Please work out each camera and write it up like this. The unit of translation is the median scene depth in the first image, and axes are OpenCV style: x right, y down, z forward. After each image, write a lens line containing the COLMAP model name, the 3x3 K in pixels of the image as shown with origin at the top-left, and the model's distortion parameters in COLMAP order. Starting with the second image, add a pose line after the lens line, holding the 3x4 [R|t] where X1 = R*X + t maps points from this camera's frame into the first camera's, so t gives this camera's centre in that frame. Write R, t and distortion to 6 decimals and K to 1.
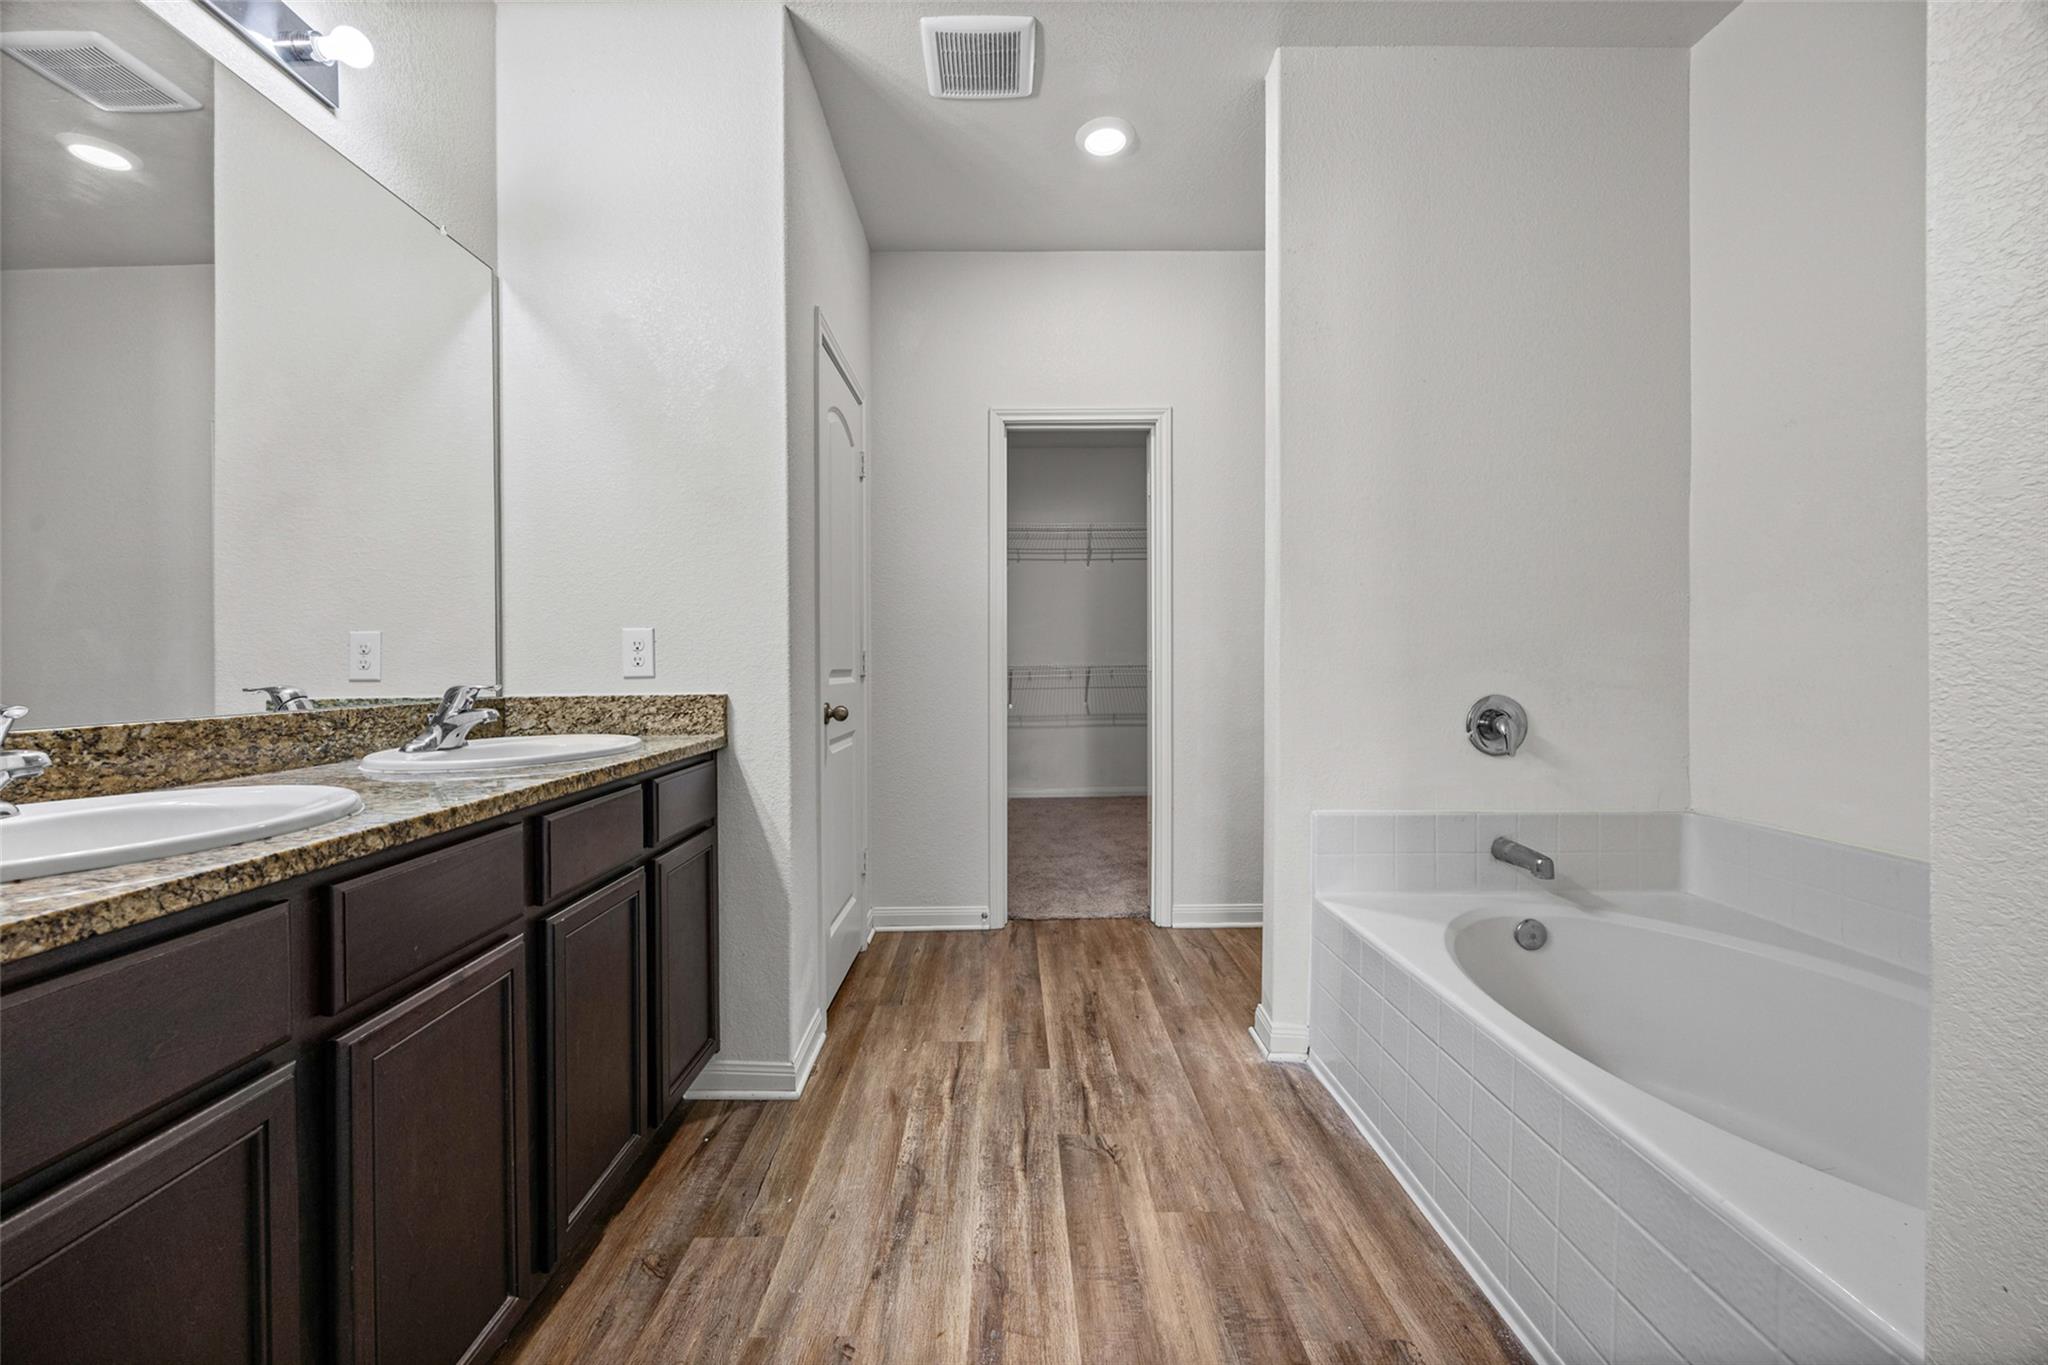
lens RADIAL K [[819.4, 0, 1027.1], [0, 819.4, 669.3], [0, 0, 1]] dist [-0.001074, -0.000208]
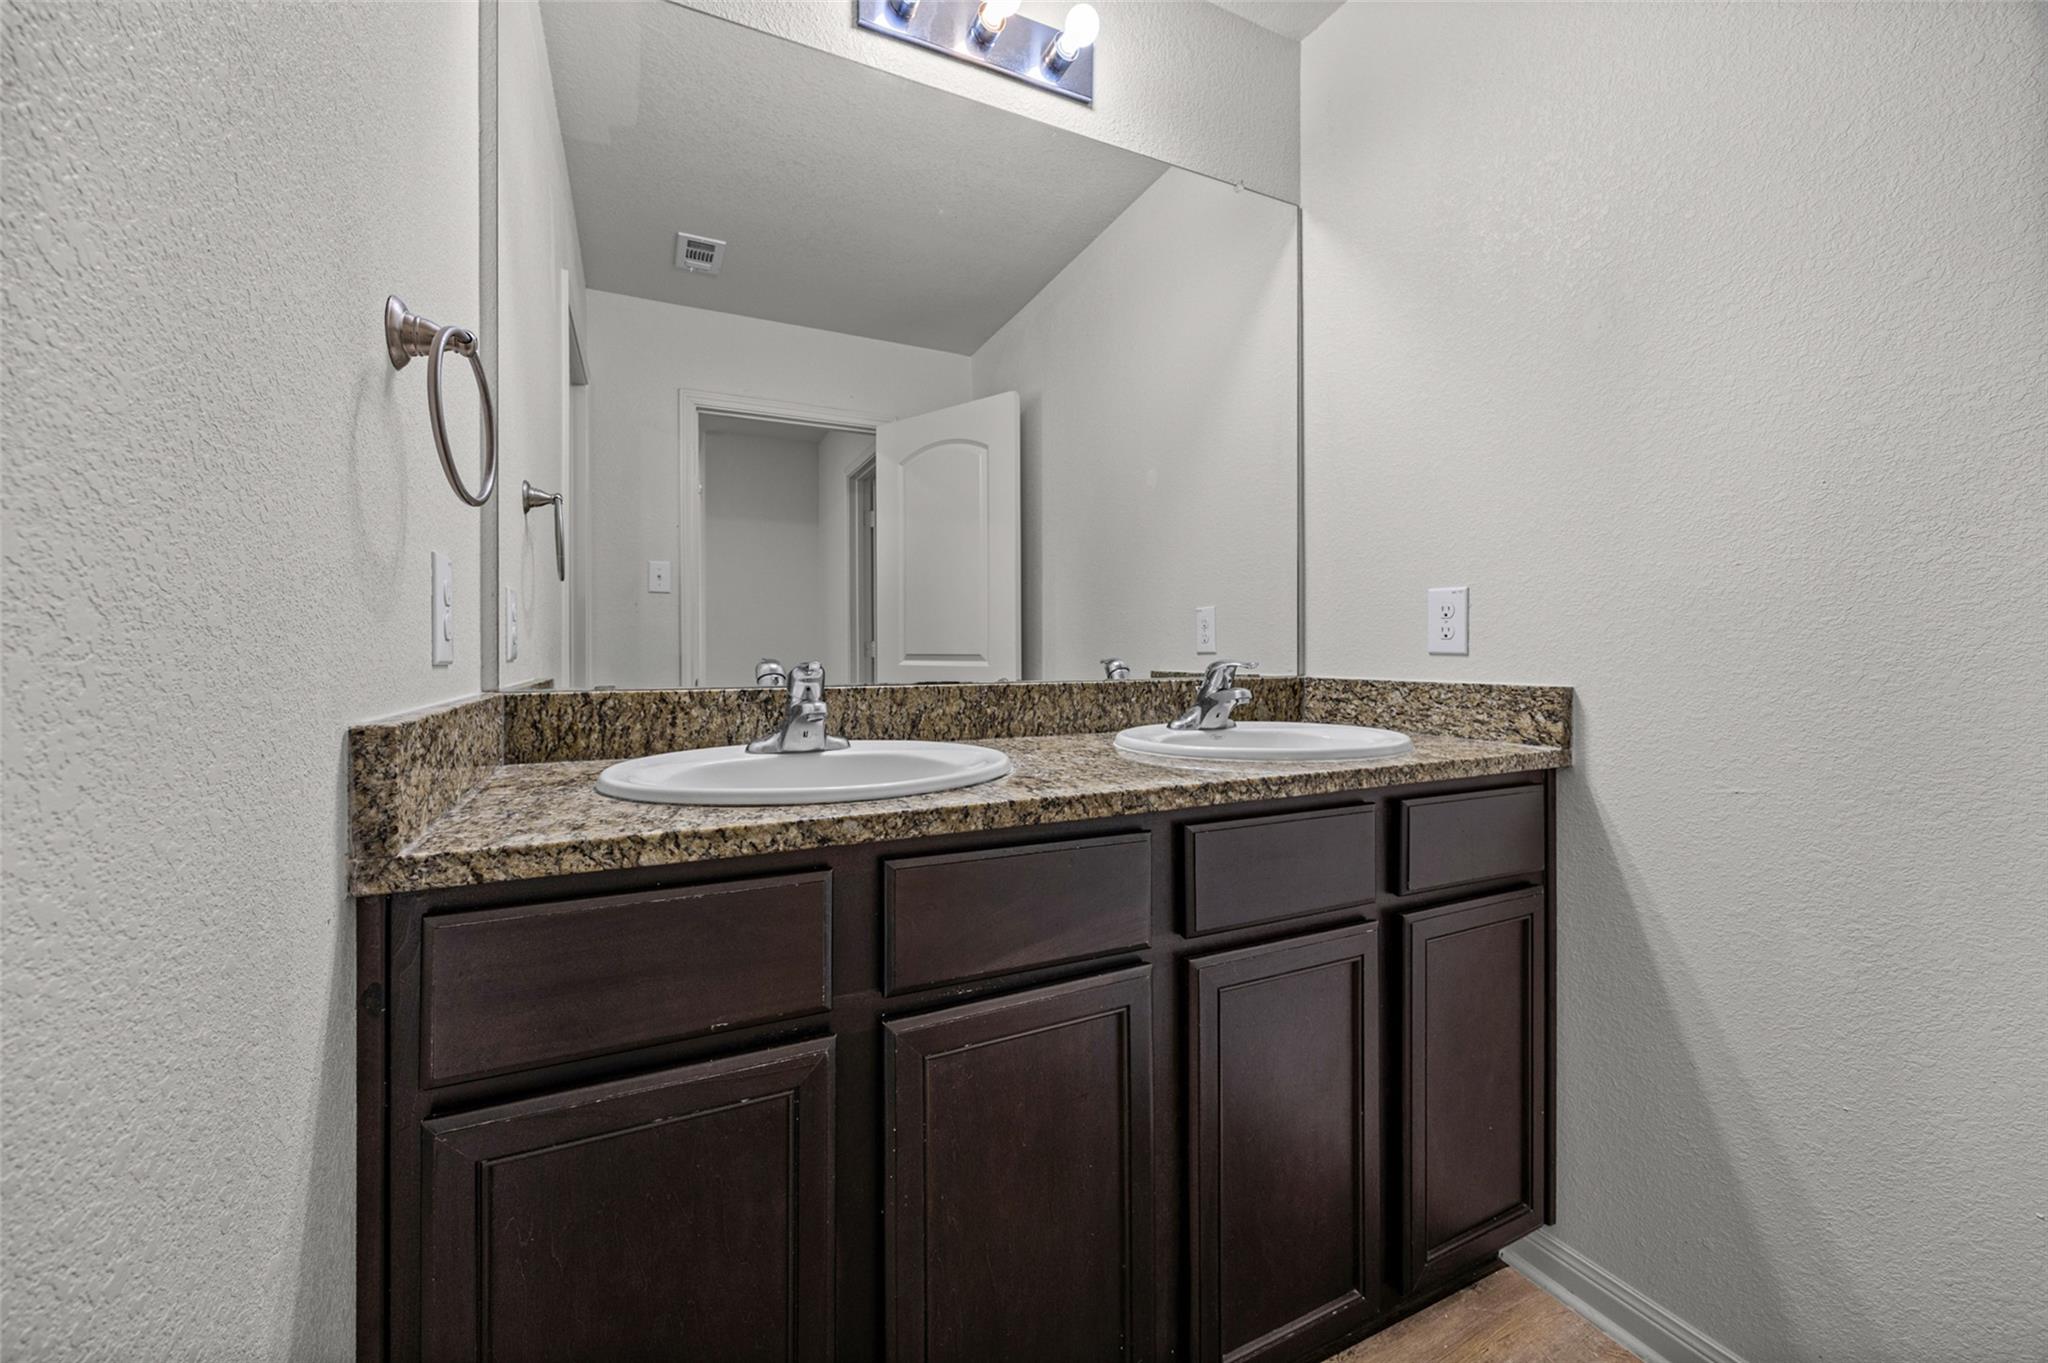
lens RADIAL K [[819.4, 0, 1027.1], [0, 819.4, 668.3], [0, 0, 1]] dist [-0.001074, -0.000208]
pose [[0.413837, 0.035834, -0.909645, 0.050326], [-0.014320, 0.999358, 0.032854, 0.000282], [0.910238, -0.000570, 0.414084, 0.422920]]
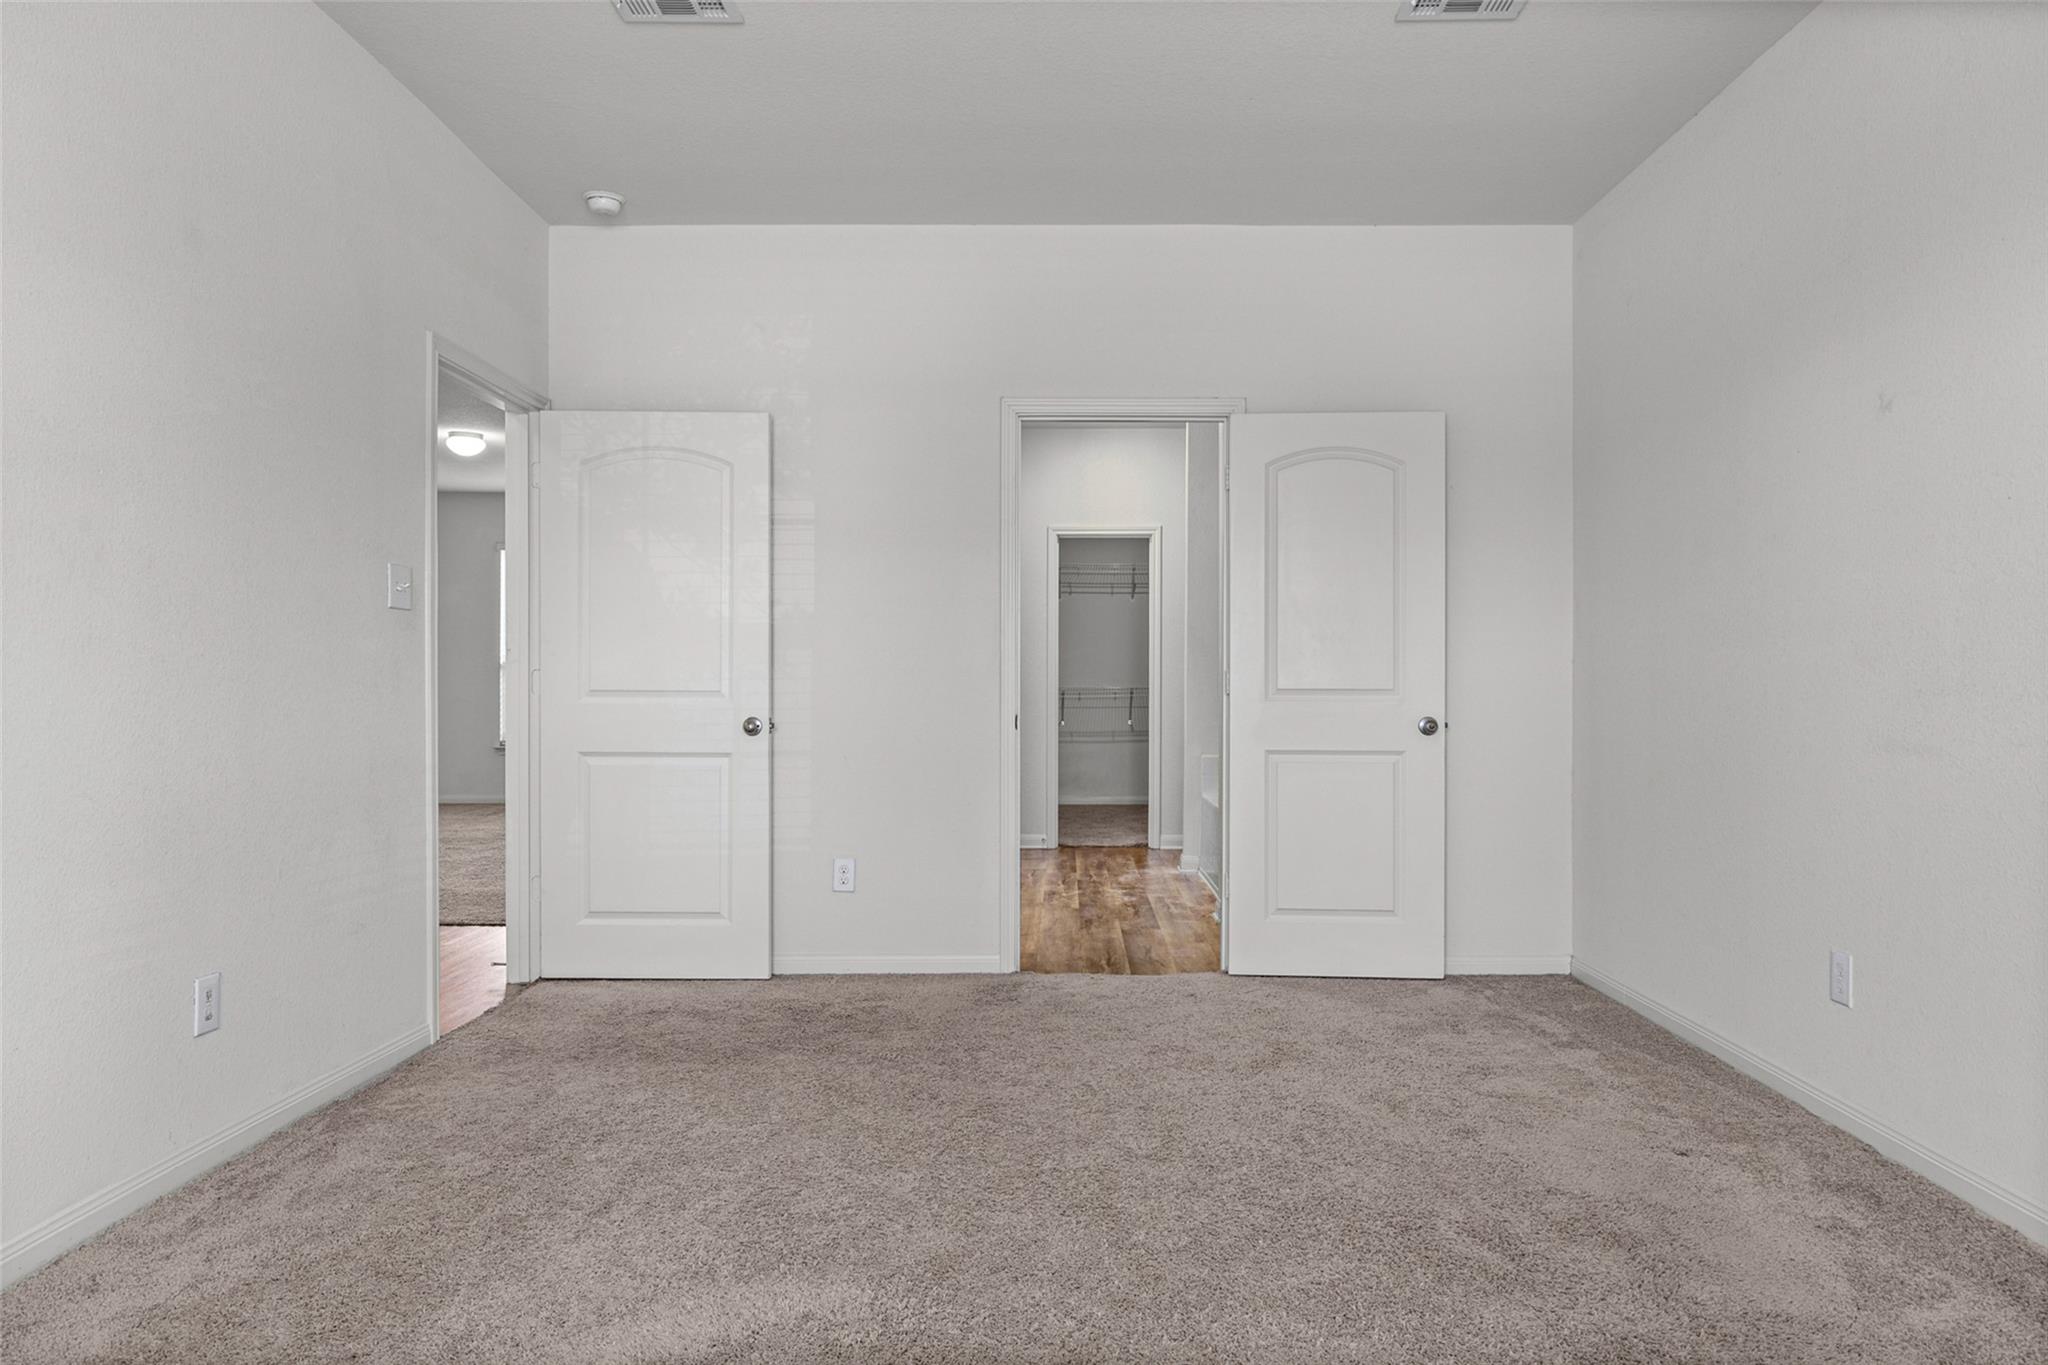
lens RADIAL K [[1359.7, 0, 1024.0], [0, 1359.7, 682.5], [0, 0, 1]] dist [-0.000299, -0.000106]
pose [[0.998571, 0.003999, -0.053287, 0.111684], [-0.004540, 0.999939, -0.010042, 0.033674], [0.053243, 0.010270, 0.998529, -3.693373]]
